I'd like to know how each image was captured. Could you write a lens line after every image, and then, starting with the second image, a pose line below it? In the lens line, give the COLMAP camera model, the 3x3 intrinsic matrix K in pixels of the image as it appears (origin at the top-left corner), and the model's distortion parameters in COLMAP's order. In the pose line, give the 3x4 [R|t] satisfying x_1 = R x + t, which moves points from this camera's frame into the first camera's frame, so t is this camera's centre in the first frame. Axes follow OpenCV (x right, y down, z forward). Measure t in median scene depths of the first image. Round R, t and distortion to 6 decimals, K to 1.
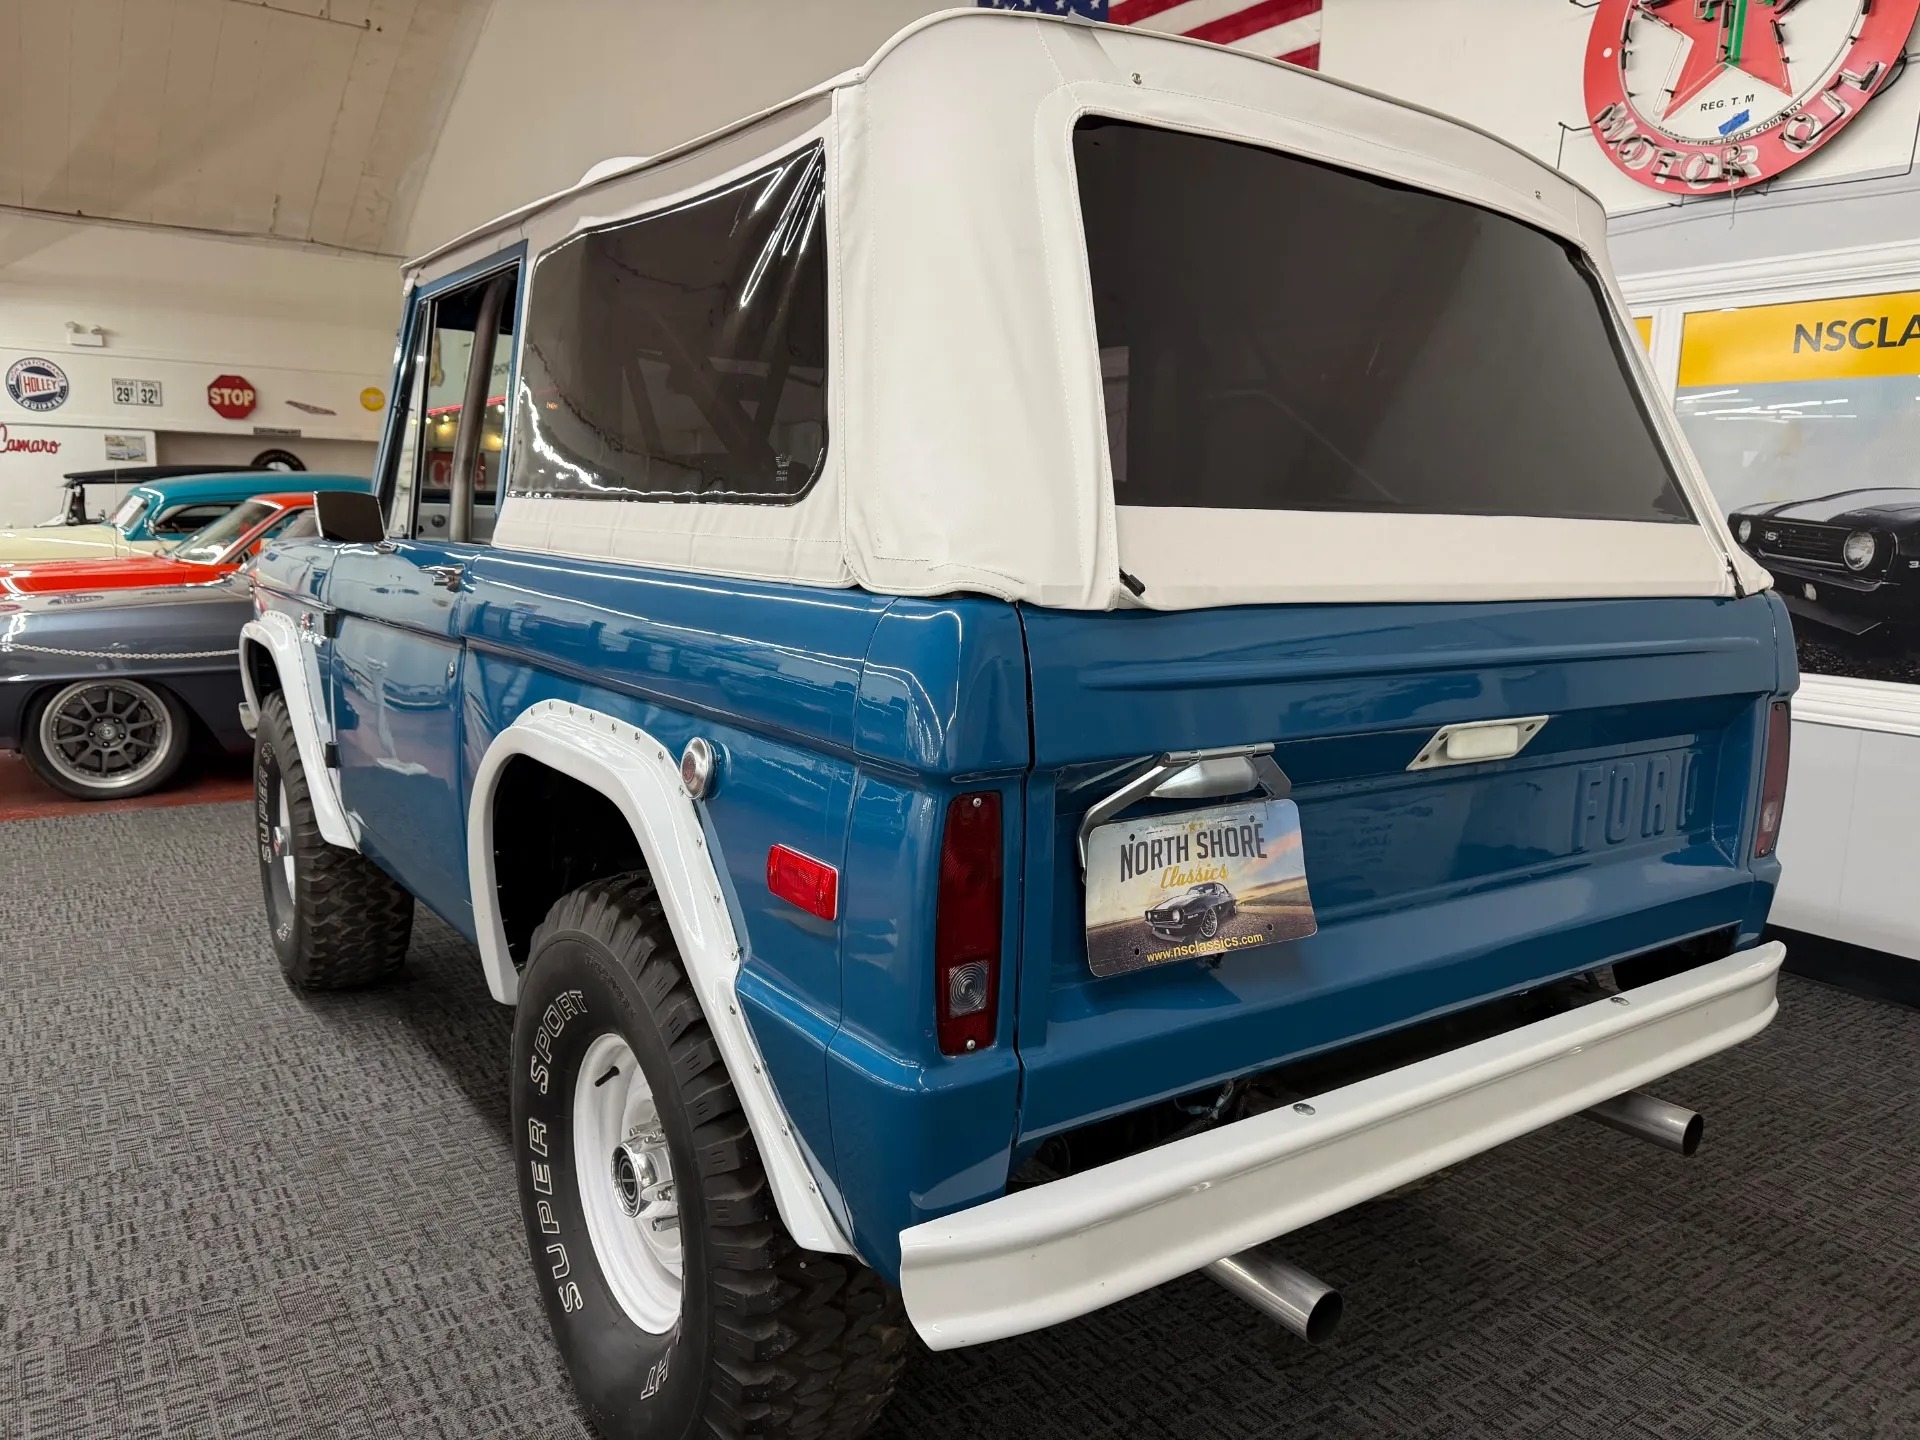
lens RADIAL K [[1374.5, 0, 961.4], [0, 1374.5, 718.4], [0, 0, 1]] dist [0.004746, -0.004507]
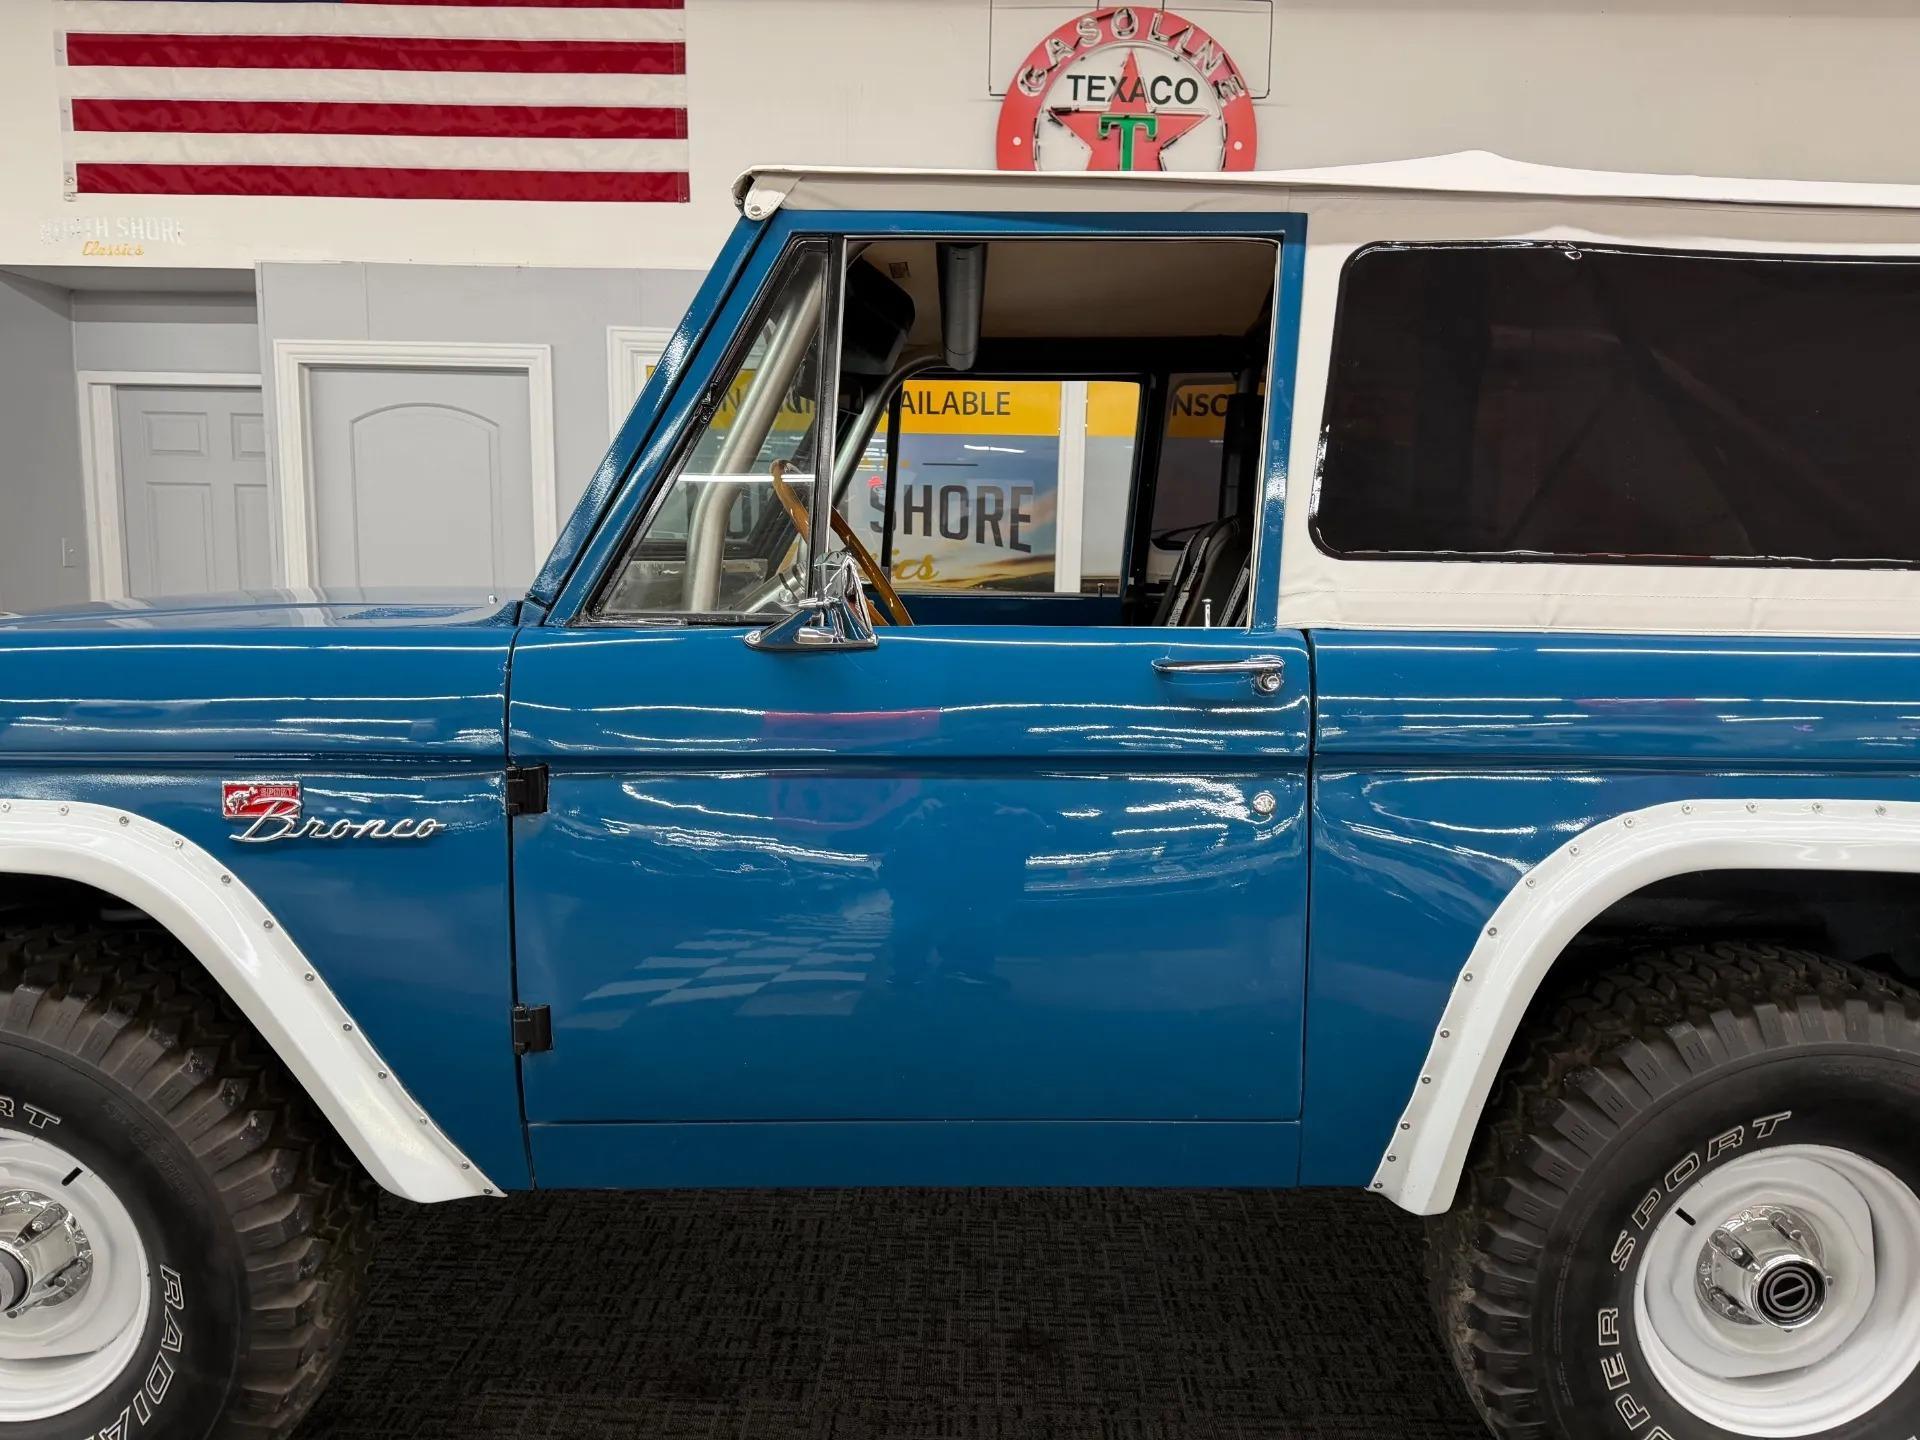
lens RADIAL K [[1369.7, 0, 971.4], [0, 1369.7, 722.7], [0, 0, 1]] dist [0.033732, -0.051296]
pose [[0.582605, -0.118612, 0.804054, -1.065870], [0.118564, 0.991114, 0.060297, -0.142423], [-0.804061, 0.060203, 0.591491, 0.733979]]
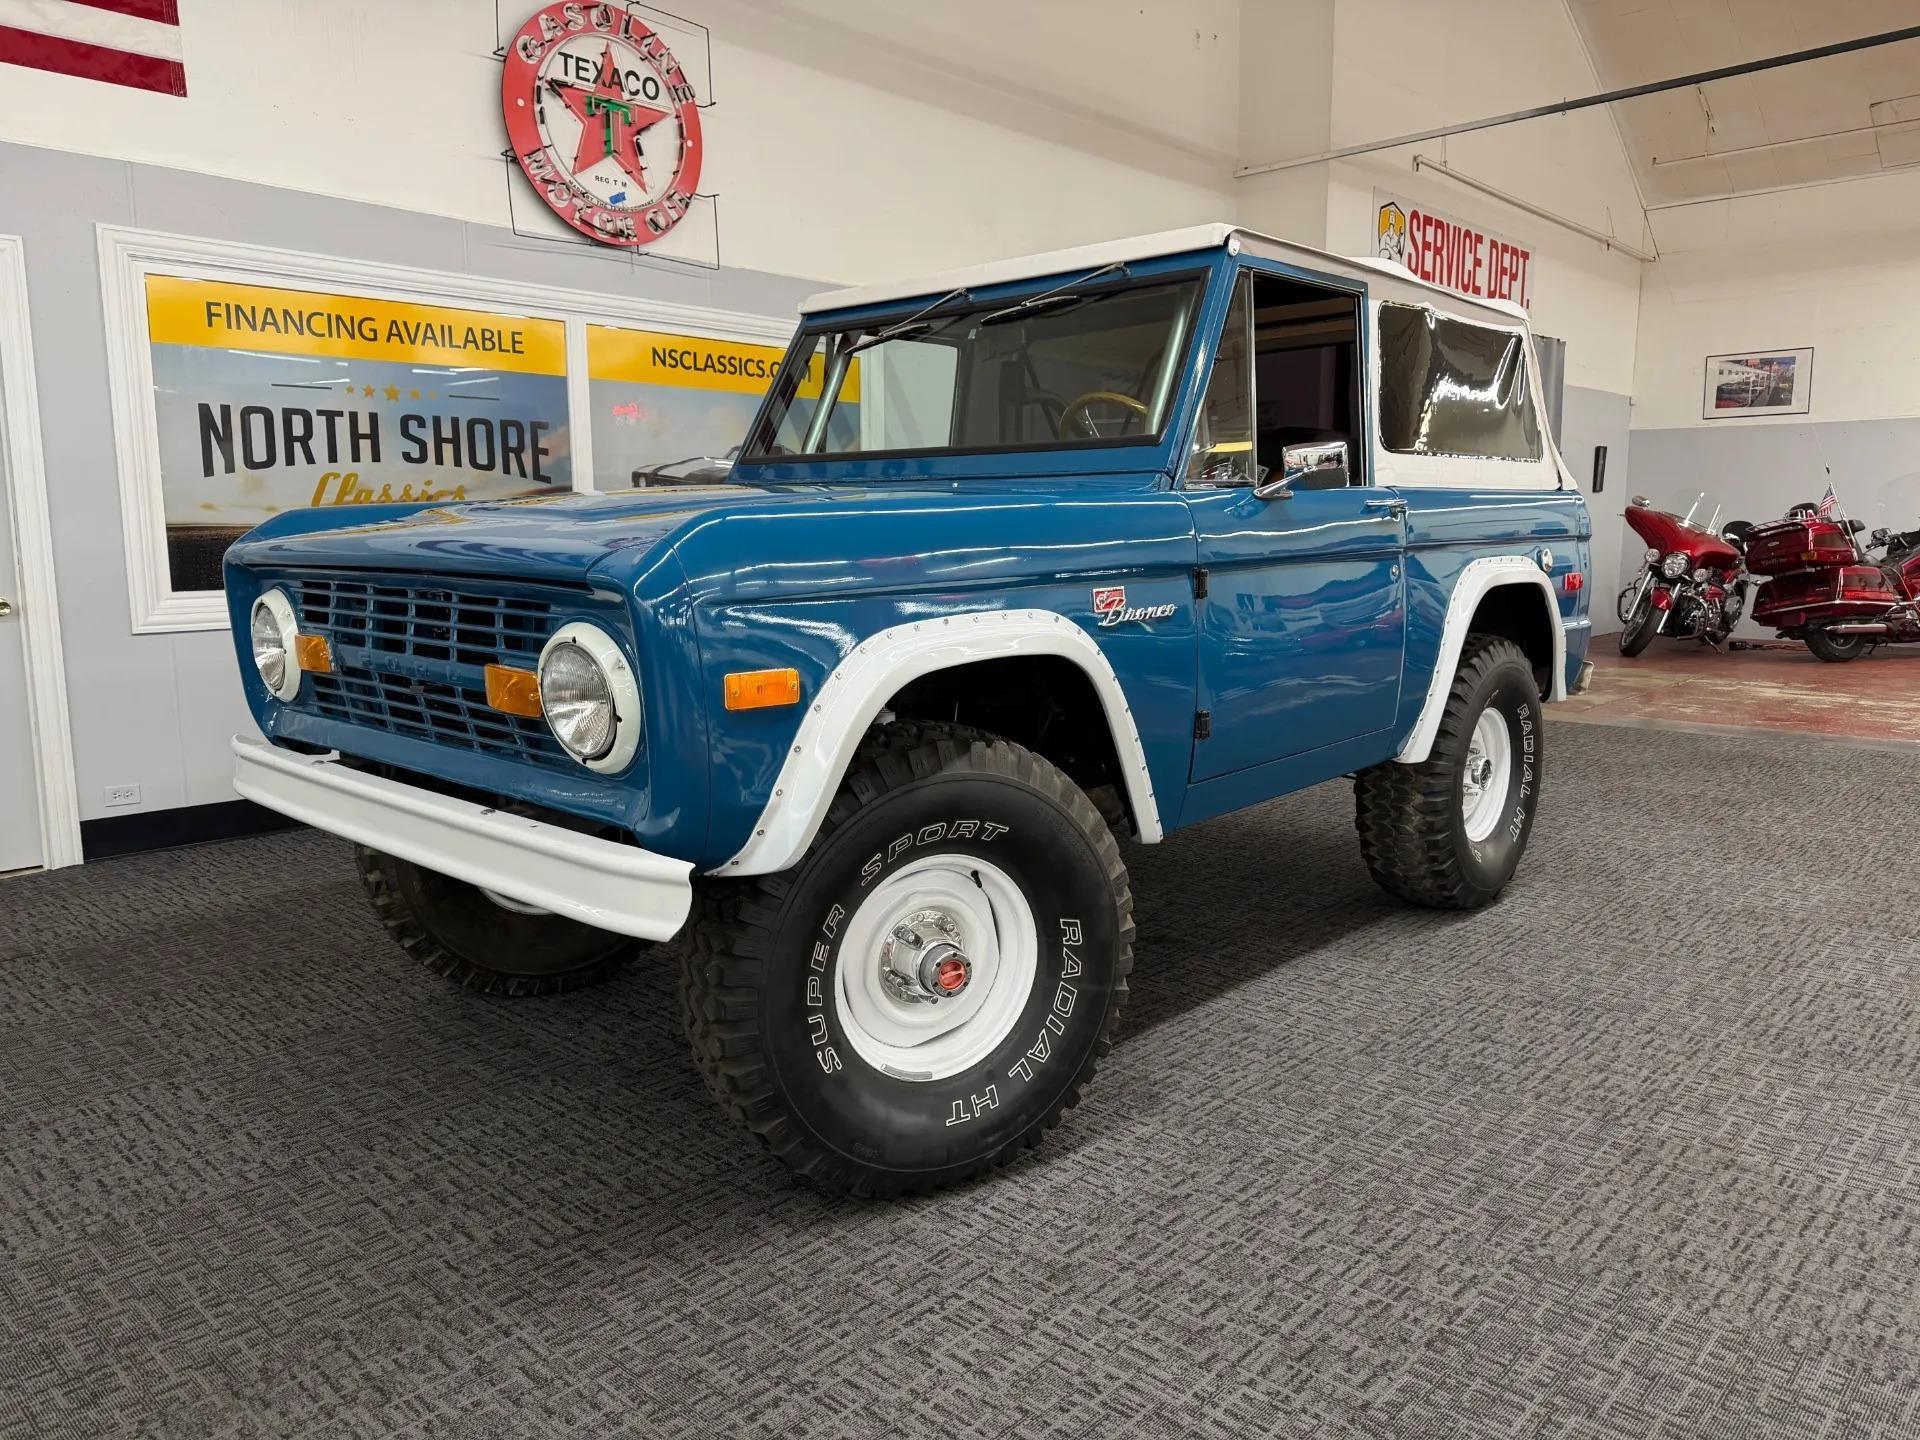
lens RADIAL K [[1357.3, 0, 960.0], [0, 1357.3, 720.0], [0, 0, 1]] dist [0.010382, -0.008287]
pose [[-0.201279, -0.170260, 0.964623, -1.785847], [0.145194, 0.968714, 0.201278, -0.250167], [-0.968713, 0.180570, -0.170261, 1.808486]]
